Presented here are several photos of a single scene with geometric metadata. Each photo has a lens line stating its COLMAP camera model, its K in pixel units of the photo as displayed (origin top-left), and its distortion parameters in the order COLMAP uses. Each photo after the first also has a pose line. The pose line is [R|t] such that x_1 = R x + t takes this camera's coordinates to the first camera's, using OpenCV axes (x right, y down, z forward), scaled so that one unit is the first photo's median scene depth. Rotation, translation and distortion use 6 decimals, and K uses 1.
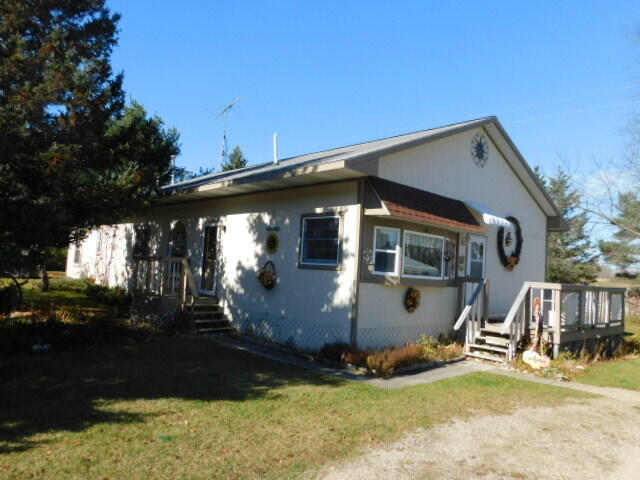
lens RADIAL K [[496.0, 0, 321.8], [0, 496.0, 237.4], [0, 0, 1]] dist [0.006027, 0.013503]
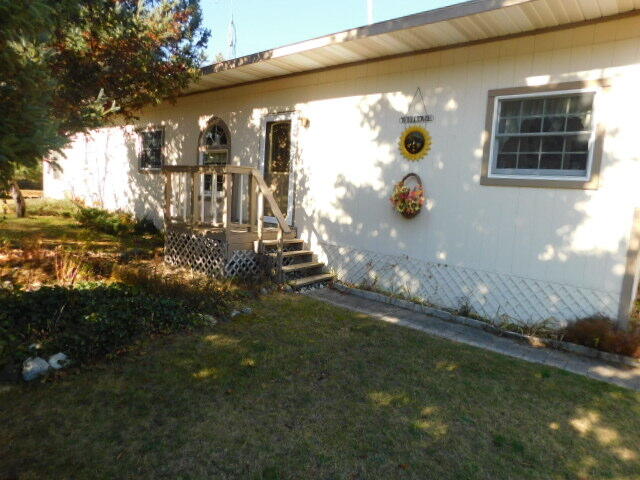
lens RADIAL K [[427.3, 0, 319.5], [0, 427.3, 245.4], [0, 0, 1]] dist [-0.058705, 0.044273]
pose [[0.992670, -0.012635, 0.120193, -0.260666], [-0.011138, 0.980723, 0.195084, 0.032001], [-0.120341, -0.194993, 0.973394, 0.449554]]
